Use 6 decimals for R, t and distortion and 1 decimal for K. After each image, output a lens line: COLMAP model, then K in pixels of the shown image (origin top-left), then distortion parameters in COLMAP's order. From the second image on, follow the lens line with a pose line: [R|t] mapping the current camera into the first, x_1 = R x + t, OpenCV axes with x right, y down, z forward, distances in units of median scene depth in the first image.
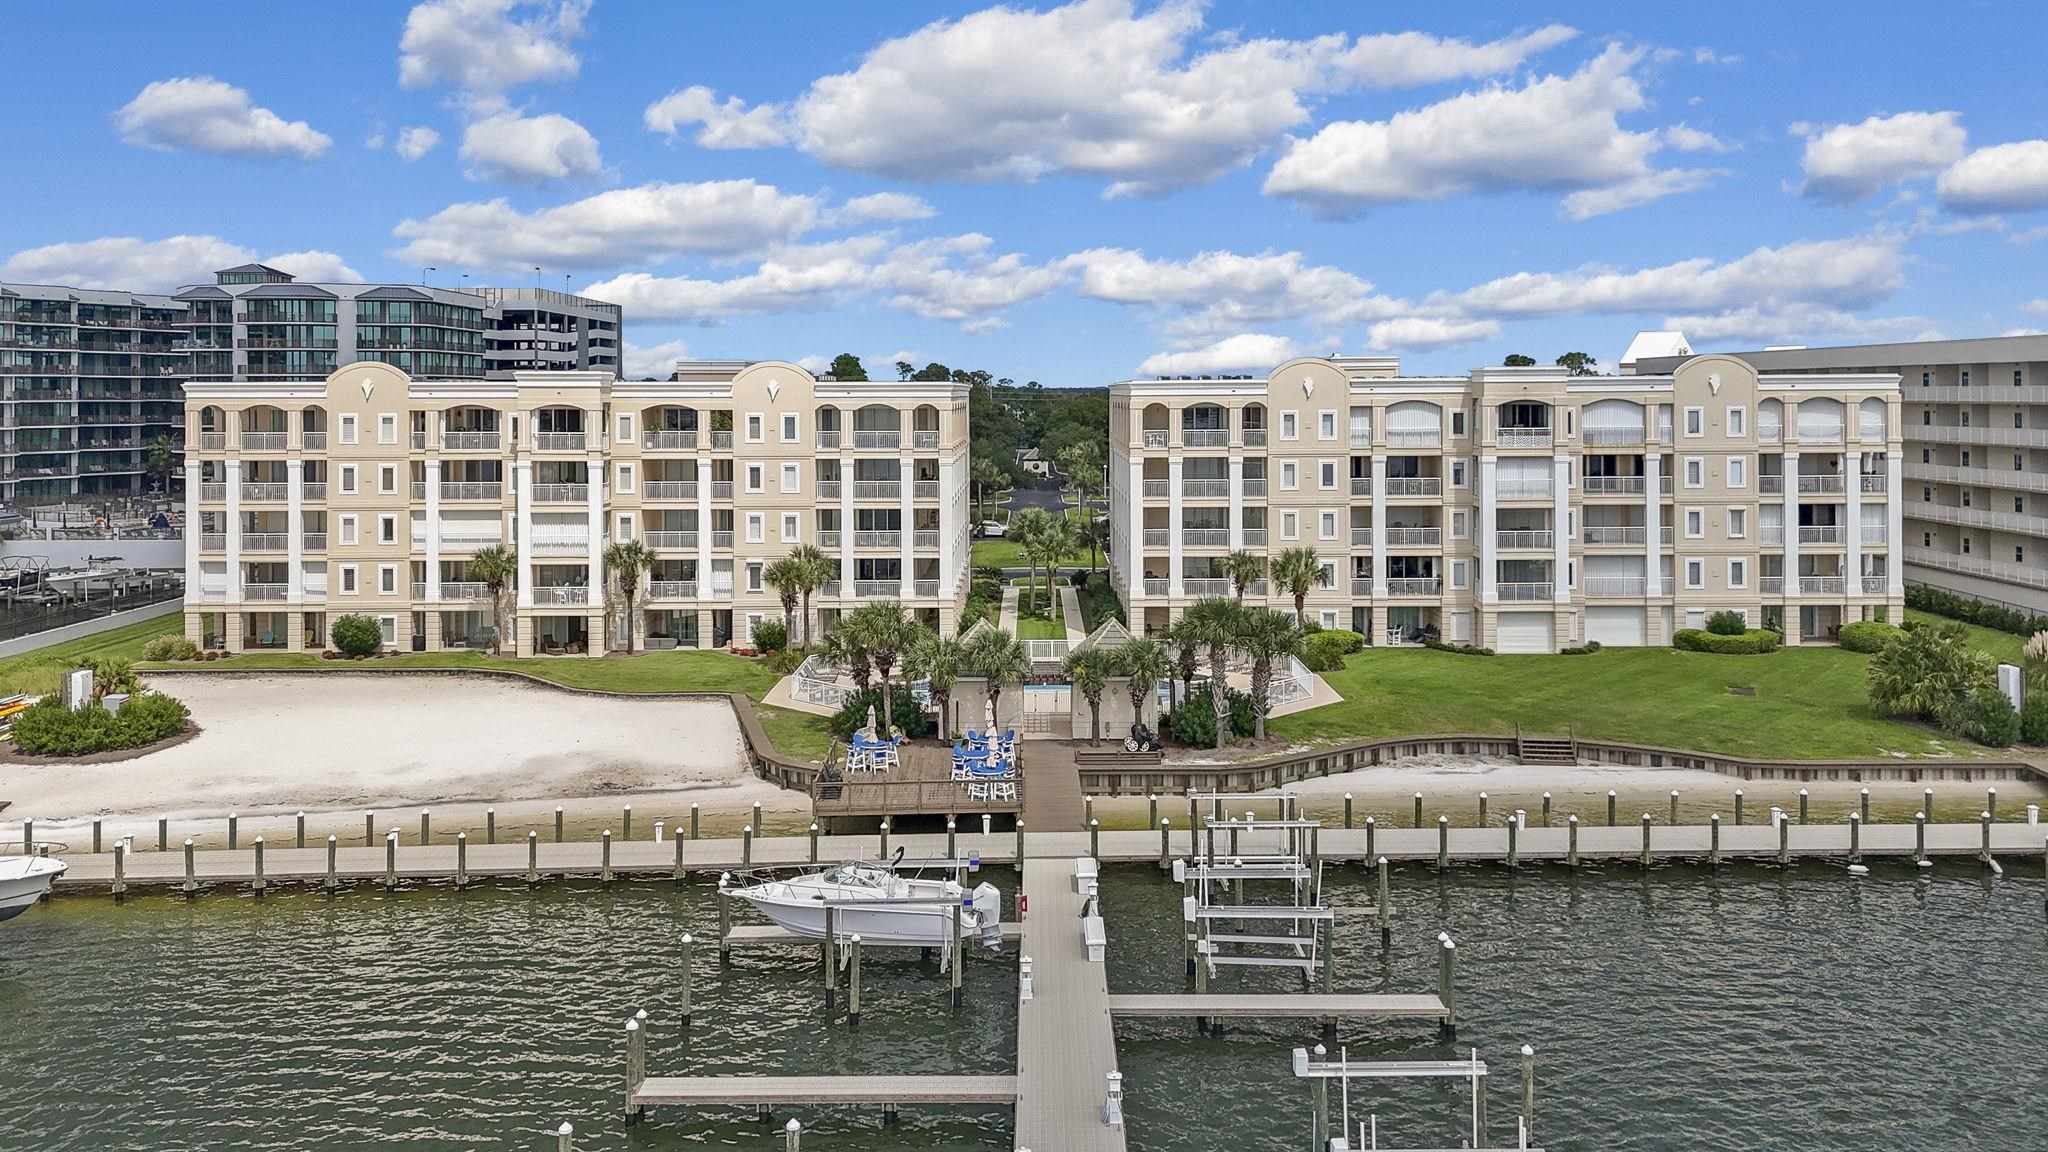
lens RADIAL K [[1585.1, 0, 1024.0], [0, 1585.1, 376.9], [0, 0, 1]] dist [0.004046, -0.001953]
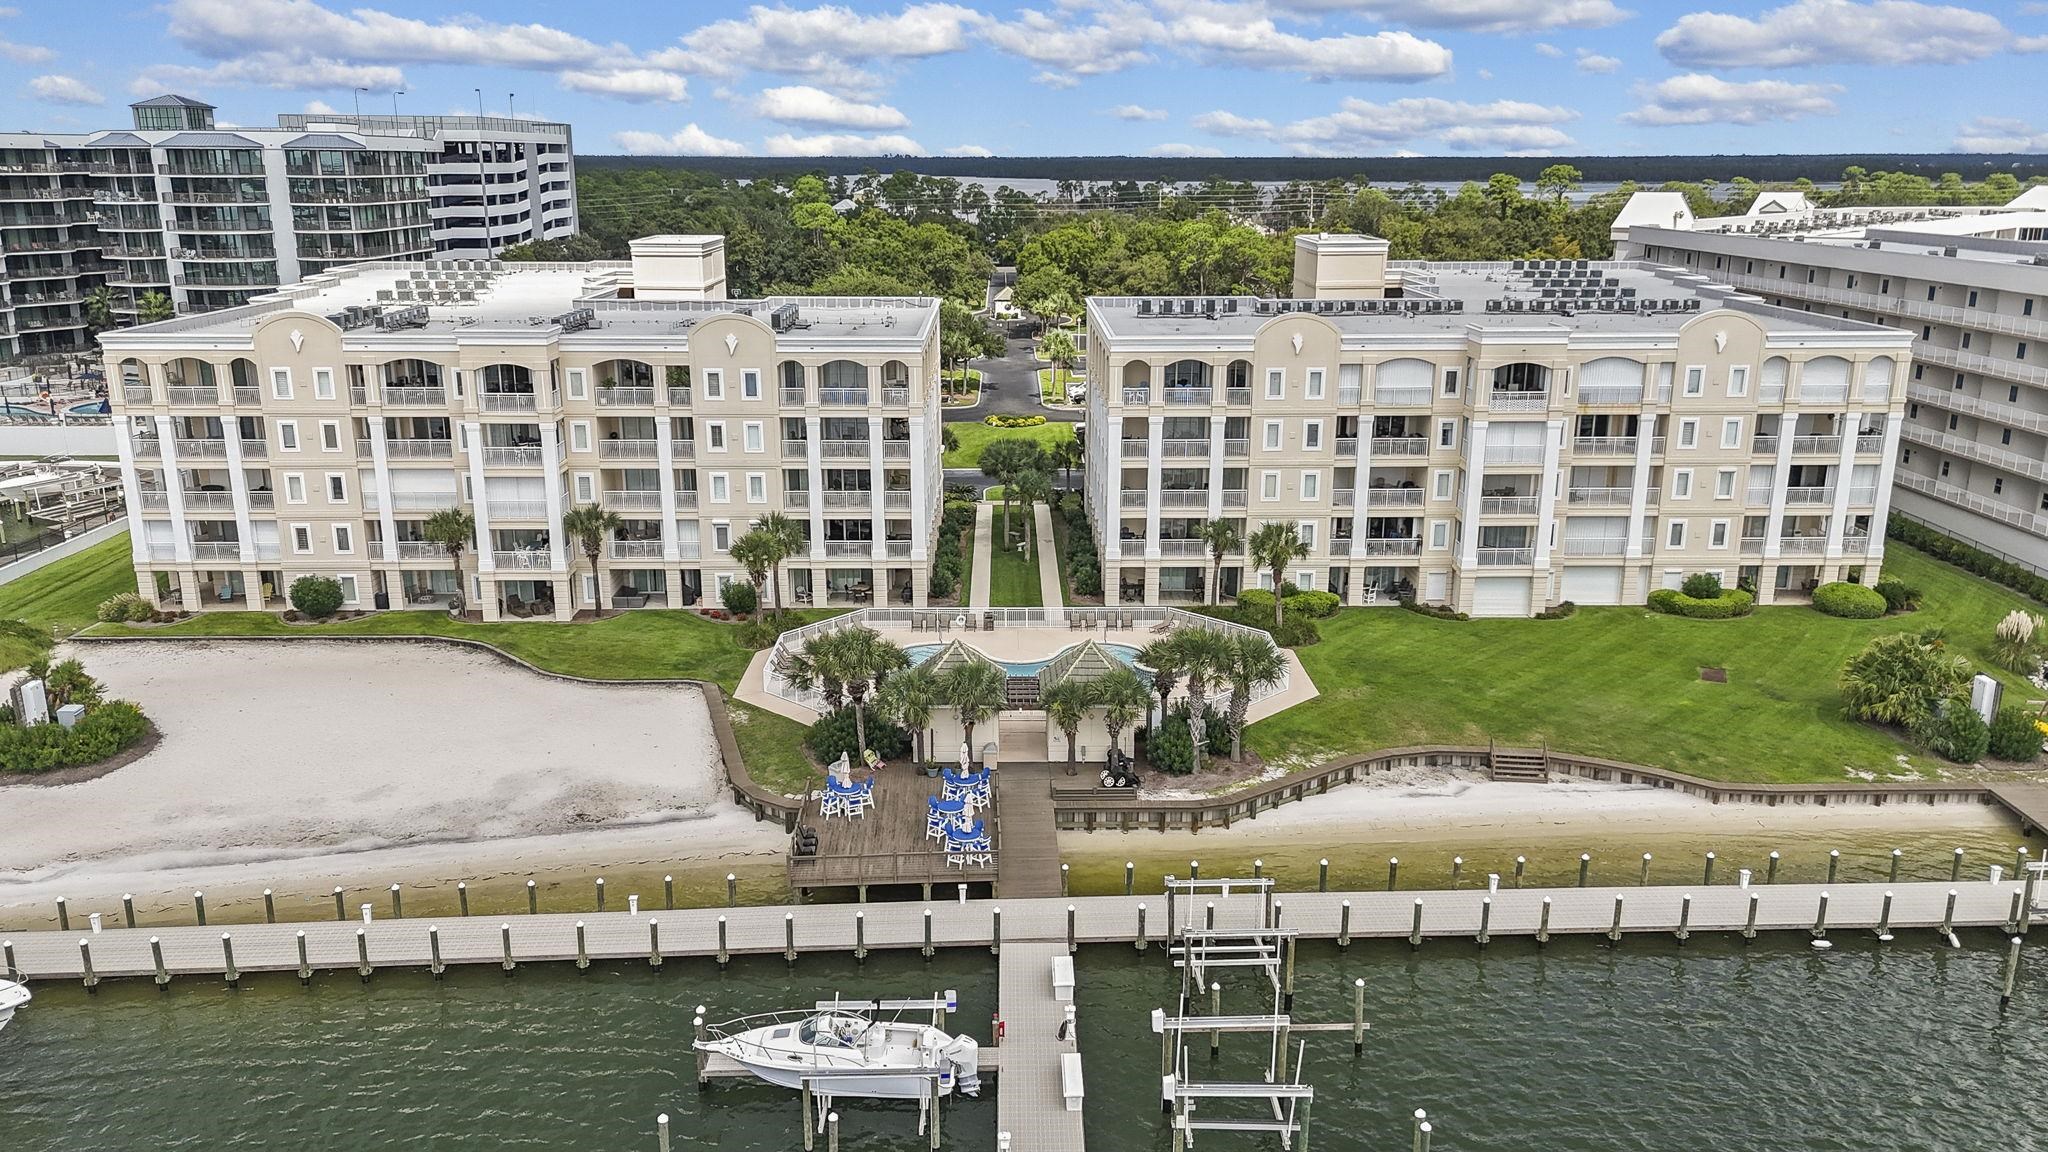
lens RADIAL K [[1553.7, 0, 1028.0], [0, 1553.7, 582.9], [0, 0, 1]] dist [0.004073, -0.002215]
pose [[0.999762, -0.001246, 0.021785, -0.002305], [-0.004726, 0.962300, 0.271949, -0.108320], [-0.021303, -0.271987, 0.962065, 0.068692]]
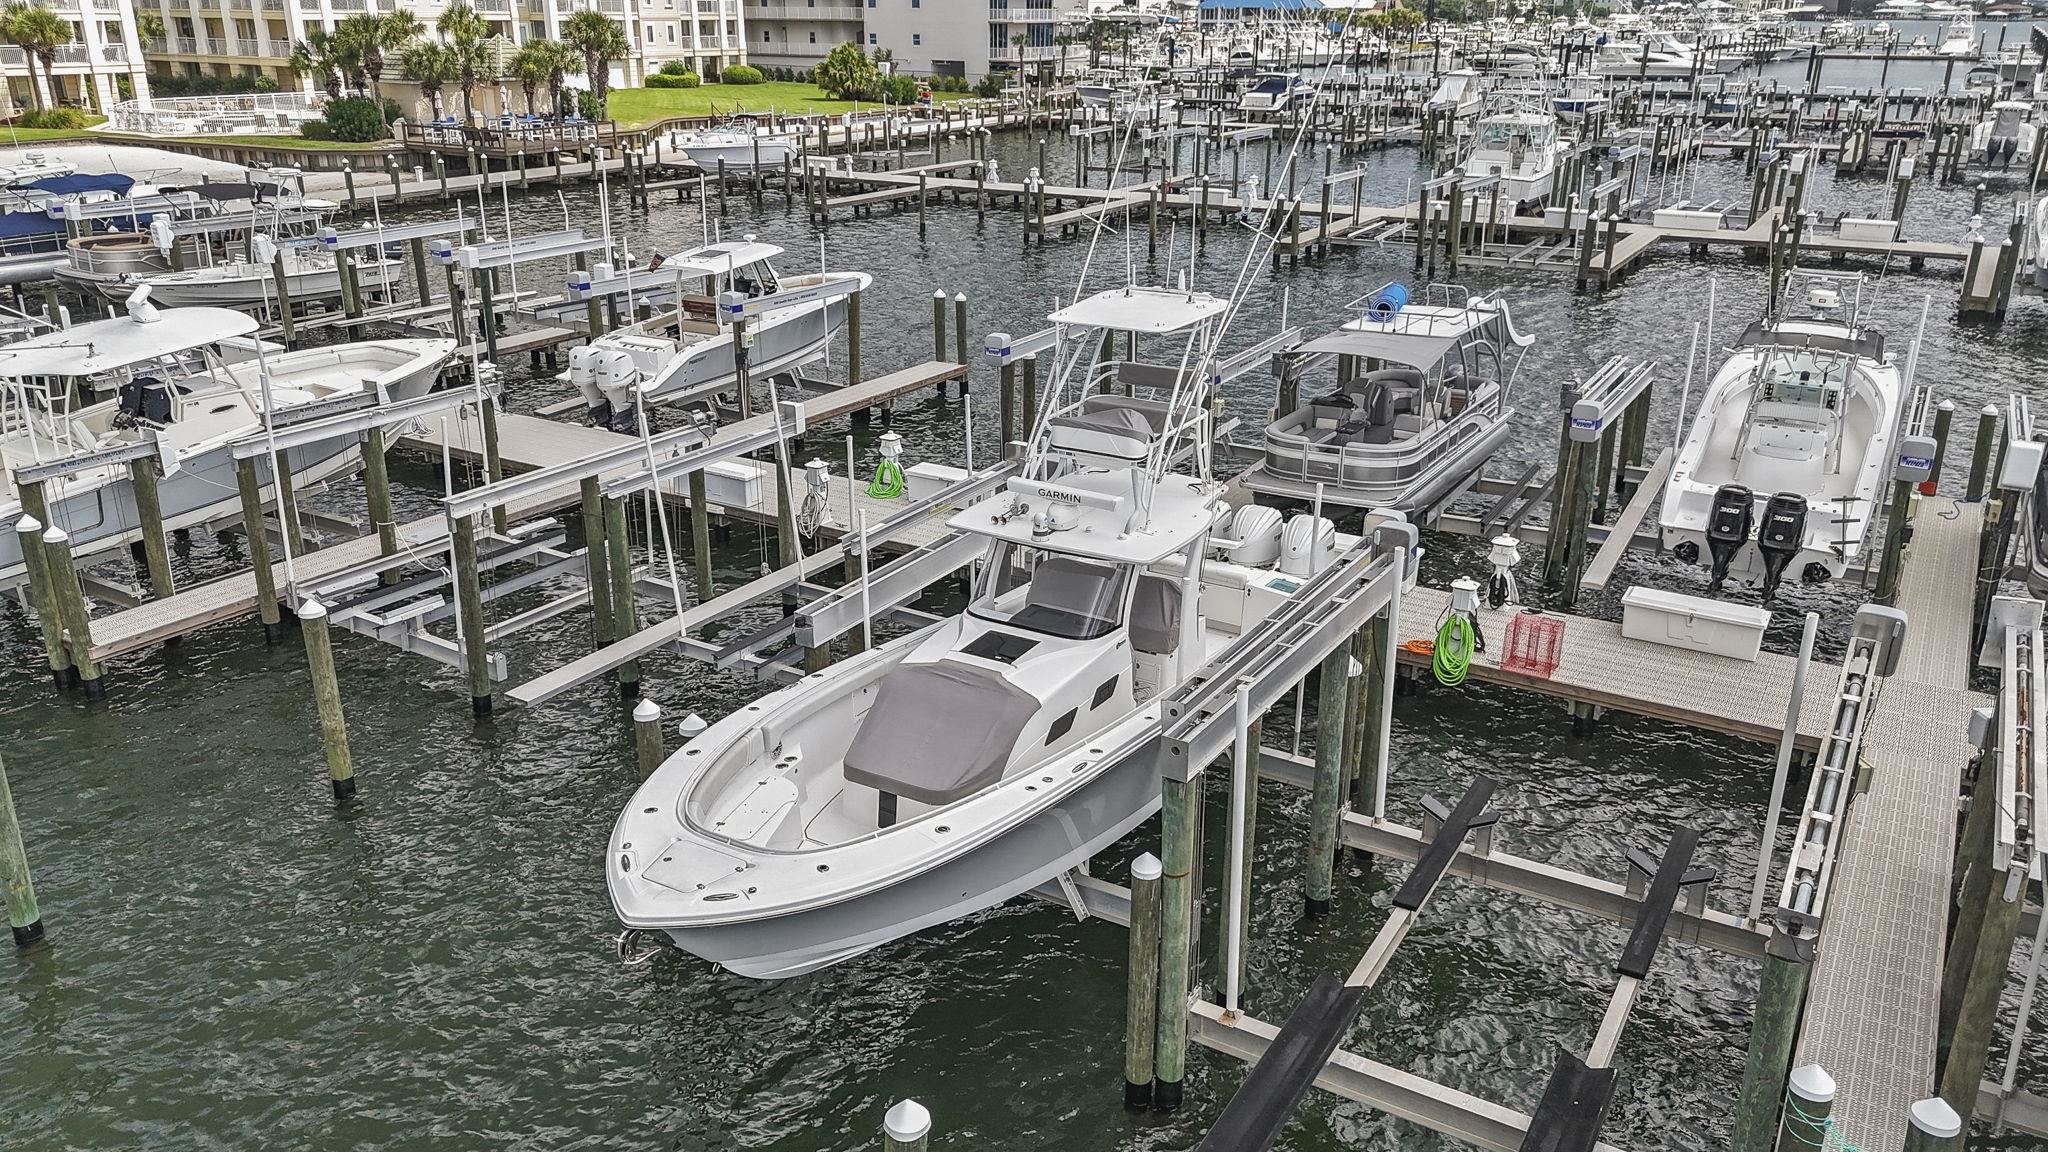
lens RADIAL K [[1553.7, 0, 1028.0], [0, 1553.7, 582.9], [0, 0, 1]] dist [0.004073, -0.002215]
pose [[0.498486, -0.297018, 0.814428, -0.704371], [-0.019573, 0.935378, 0.353108, 0.084536], [-0.866677, -0.191960, 0.460459, -0.043082]]
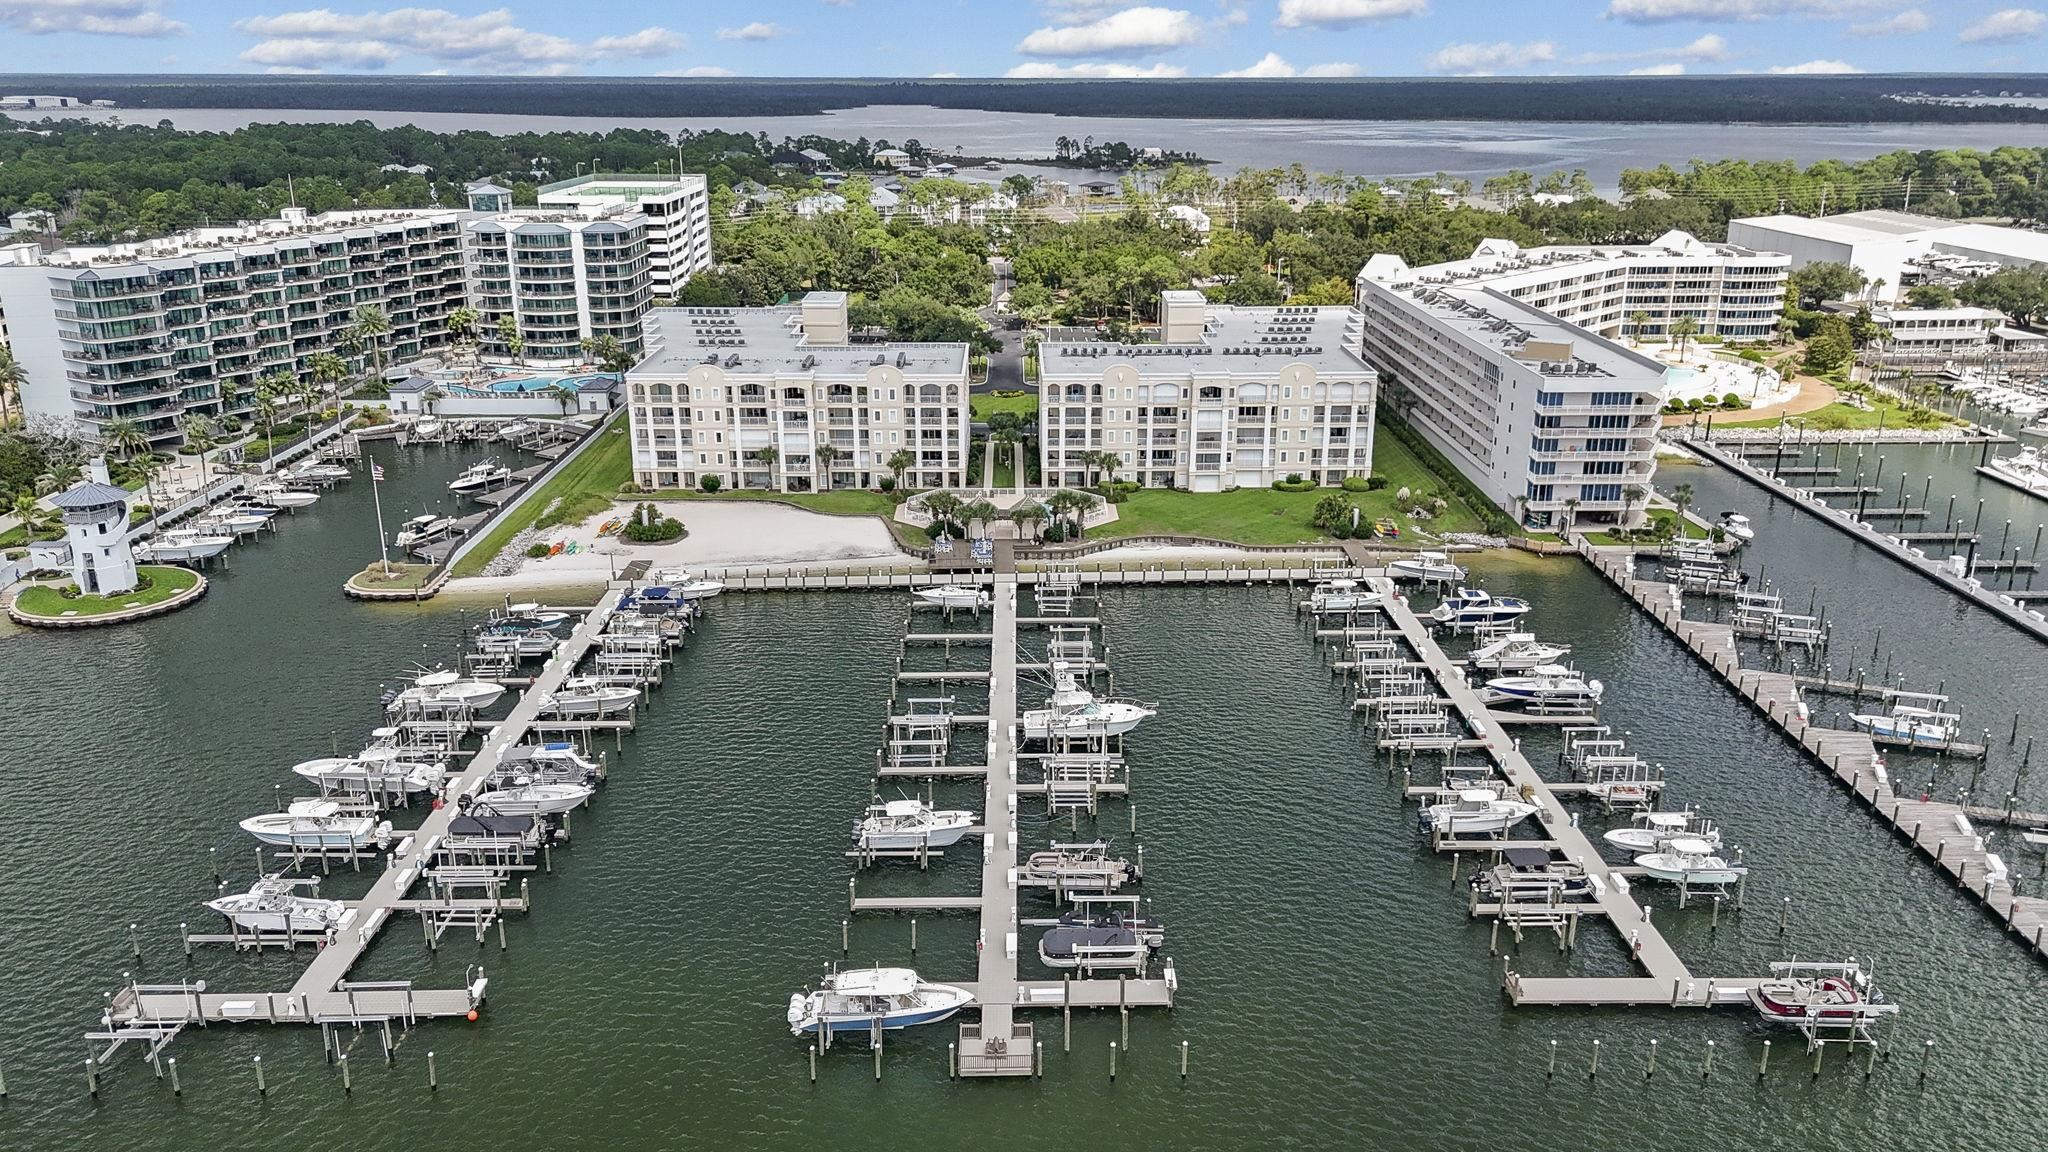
lens RADIAL K [[1553.7, 0, 1028.0], [0, 1553.7, 582.9], [0, 0, 1]] dist [0.004073, -0.002215]
pose [[0.999849, -0.002489, 0.017174, 0.007721], [-0.003112, 0.947895, 0.318566, -0.426389], [-0.017073, -0.318572, 0.947745, -1.214360]]
